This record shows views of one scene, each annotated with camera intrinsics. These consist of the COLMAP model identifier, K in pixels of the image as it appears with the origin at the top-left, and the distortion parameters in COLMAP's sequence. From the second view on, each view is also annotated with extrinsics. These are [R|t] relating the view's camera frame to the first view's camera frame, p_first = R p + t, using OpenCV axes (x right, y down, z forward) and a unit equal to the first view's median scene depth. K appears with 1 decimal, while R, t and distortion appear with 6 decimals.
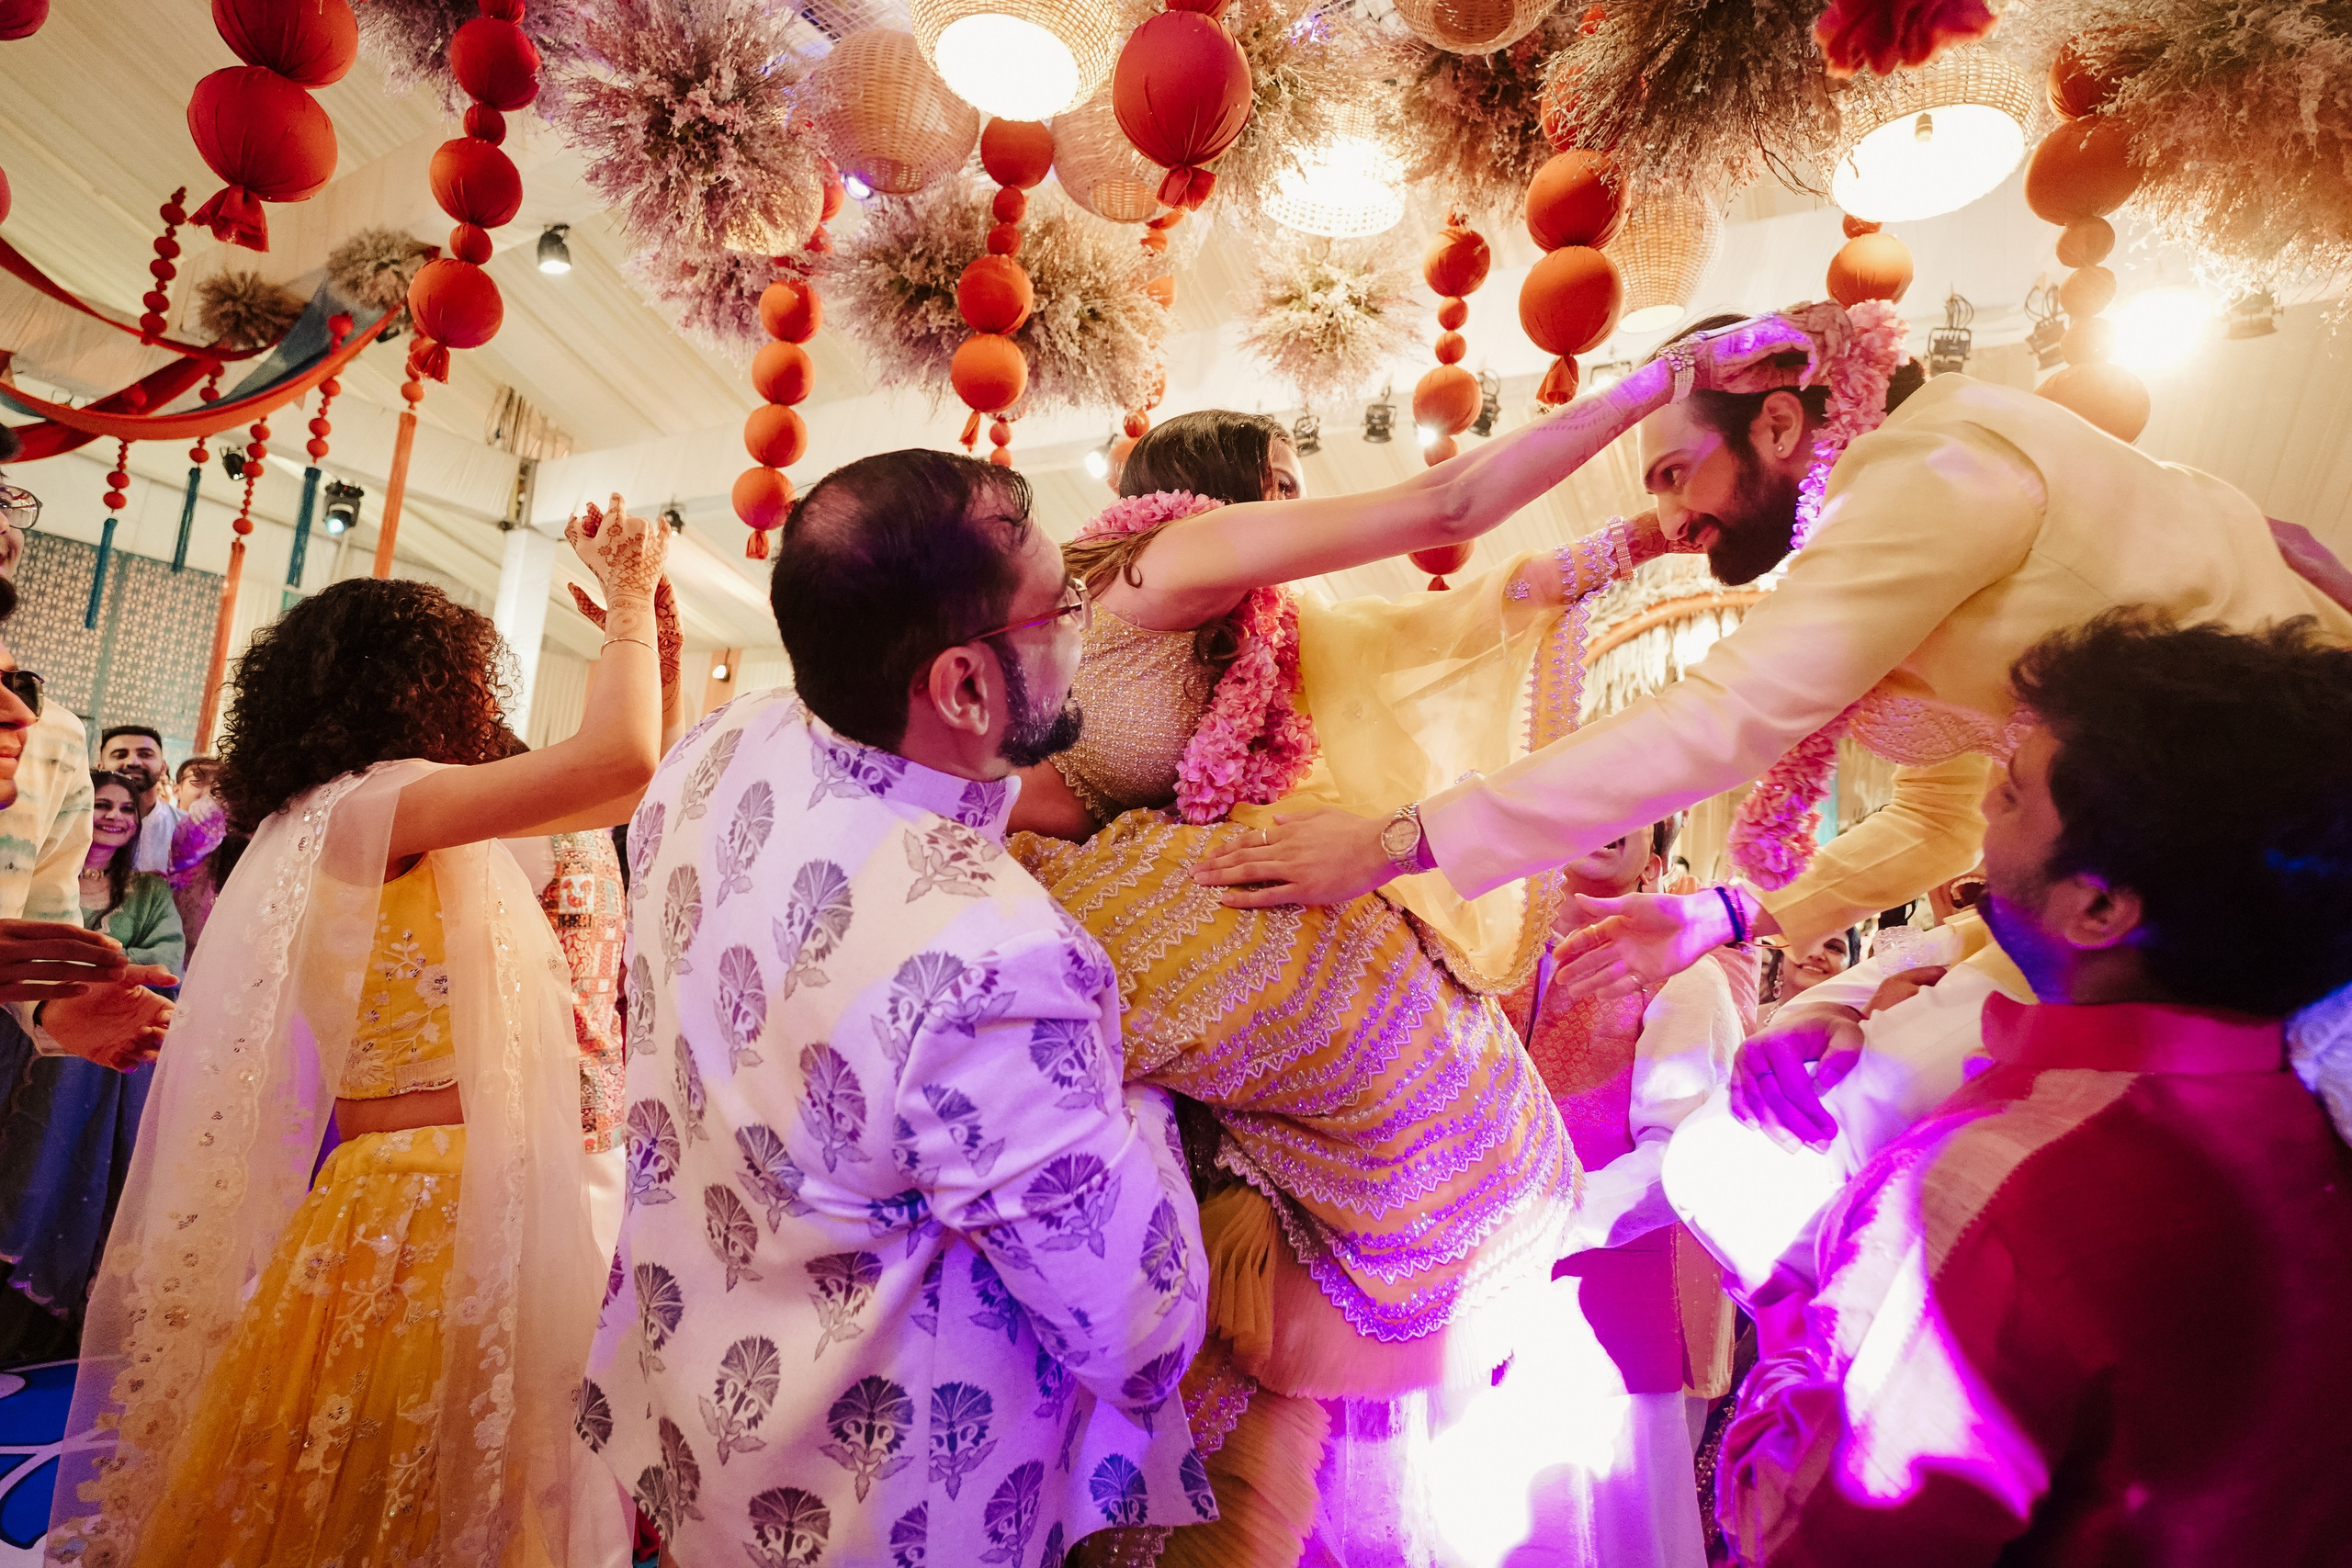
lens RADIAL K [[1249.6, 0, 1185.4], [0, 1249.6, 786.4], [0, 0, 1]] dist [-0.047619, 0.022161]
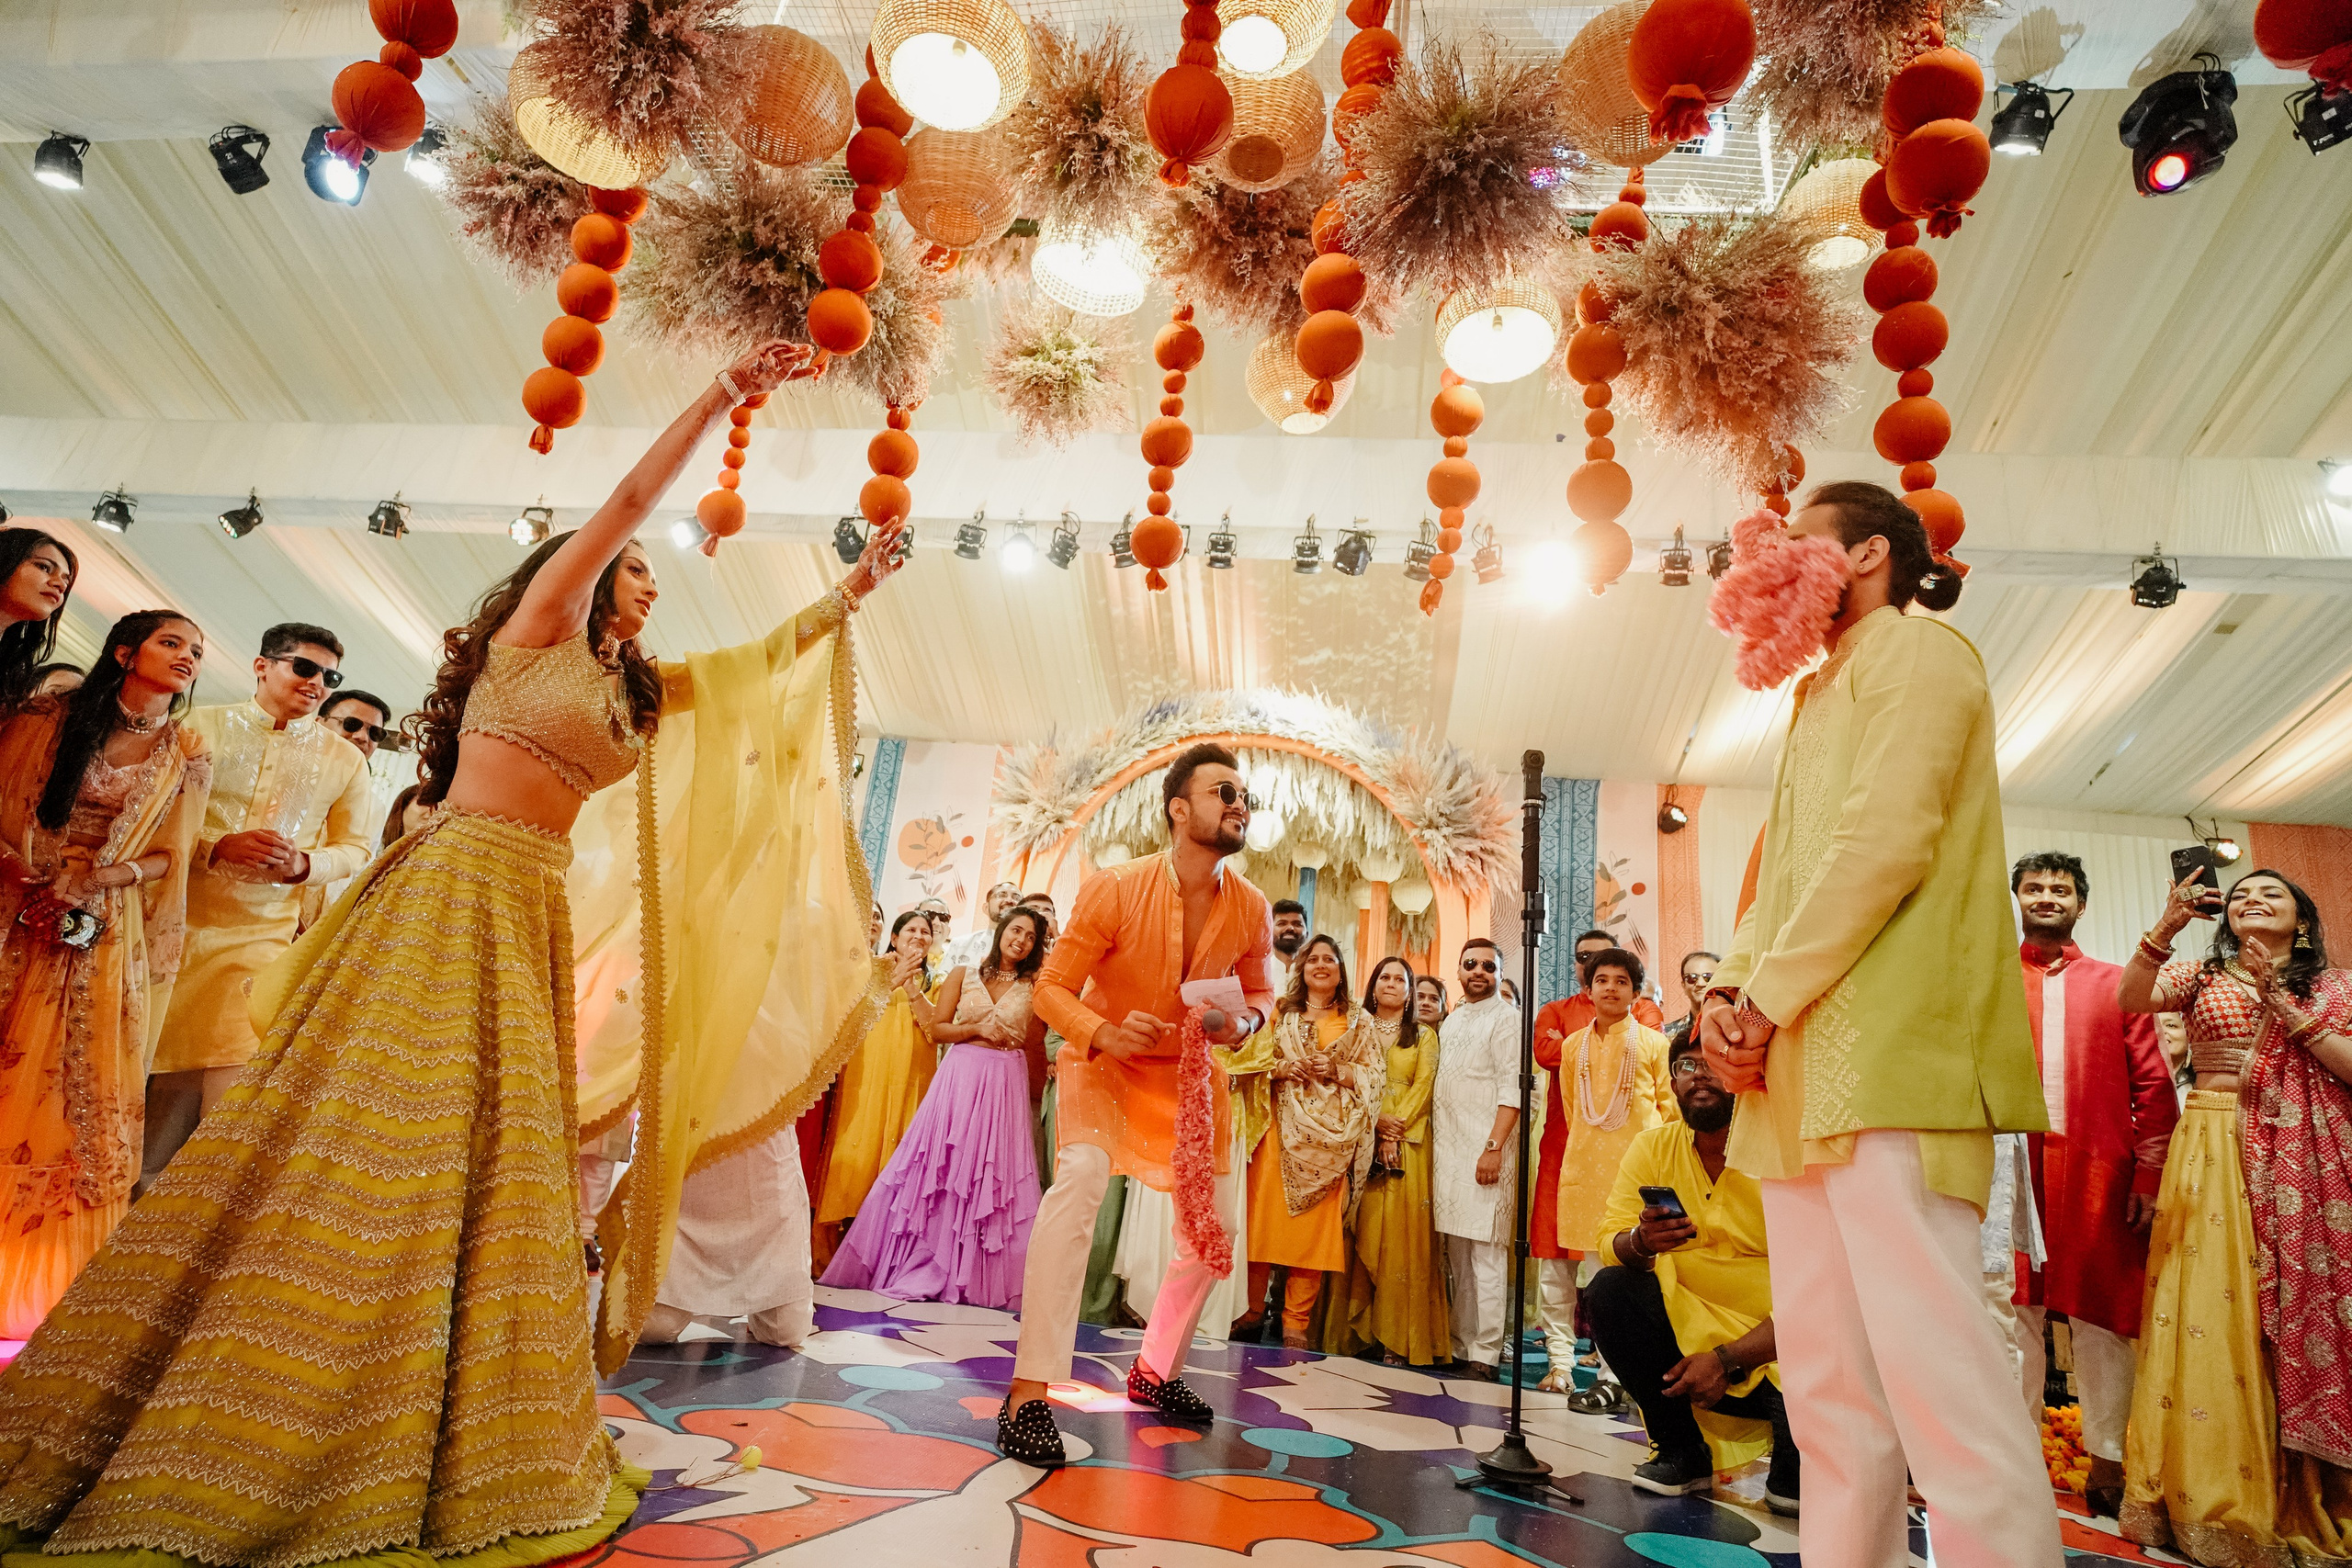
lens RADIAL K [[1249.6, 0, 1193.3], [0, 1249.6, 789.1], [0, 0, 1]] dist [-0.047619, 0.022161]
pose [[0.905141, 0.115263, 0.409187, -0.243673], [-0.053559, 0.985791, -0.159210, 0.239891], [-0.421724, 0.122192, 0.898453, -0.133548]]
